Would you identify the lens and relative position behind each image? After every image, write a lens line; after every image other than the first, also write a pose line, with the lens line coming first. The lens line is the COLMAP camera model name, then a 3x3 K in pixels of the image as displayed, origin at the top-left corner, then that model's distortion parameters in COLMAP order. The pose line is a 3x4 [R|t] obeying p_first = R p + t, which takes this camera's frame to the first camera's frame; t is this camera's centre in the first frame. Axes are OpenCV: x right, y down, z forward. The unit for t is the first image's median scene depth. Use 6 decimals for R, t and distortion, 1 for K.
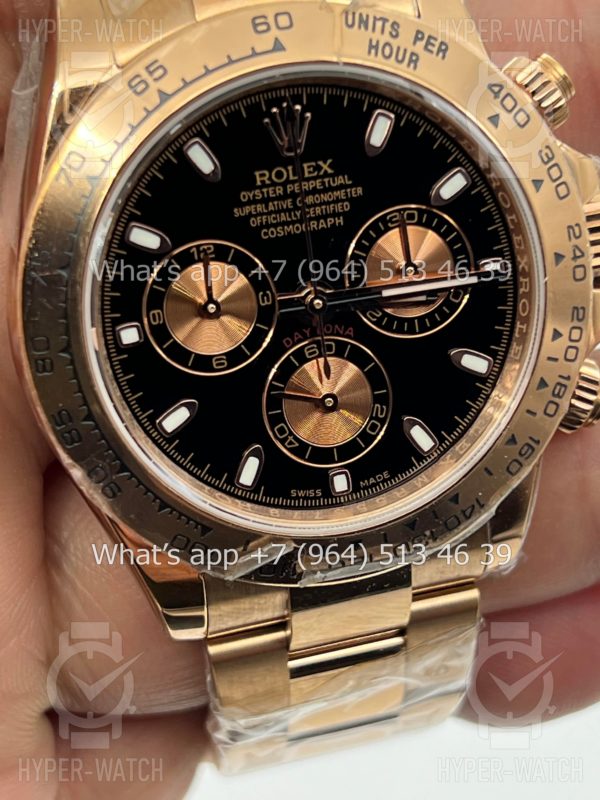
lens RADIAL K [[1913.4, 0, 300.0], [0, 1913.4, 400.0], [0, 0, 1]] dist [0.246678, -0.432422]
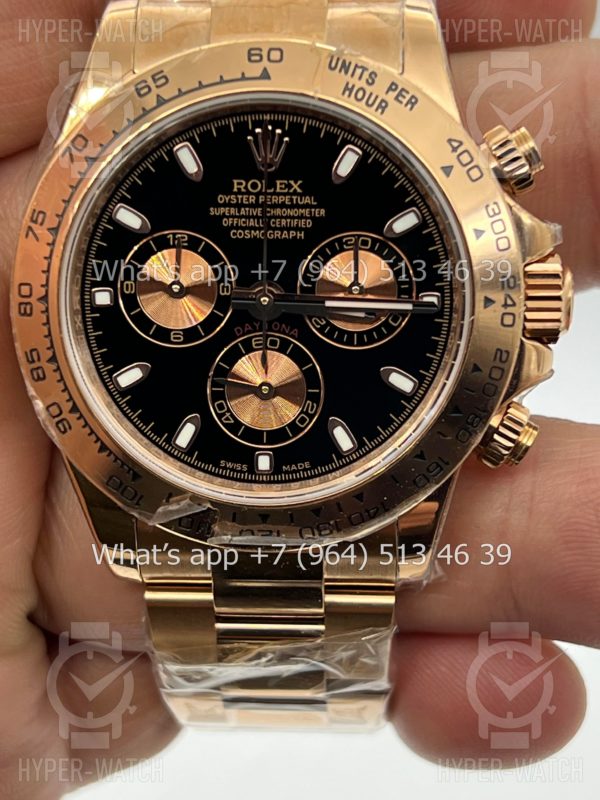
lens RADIAL K [[1913.4, 0, 300.0], [0, 1913.4, 400.0], [0, 0, 1]] dist [0.246678, -0.432422]
pose [[0.952797, 0.181835, -0.243134, 0.318514], [-0.201355, 0.977813, -0.057783, 0.069965], [0.227232, 0.104012, 0.968270, -0.101325]]
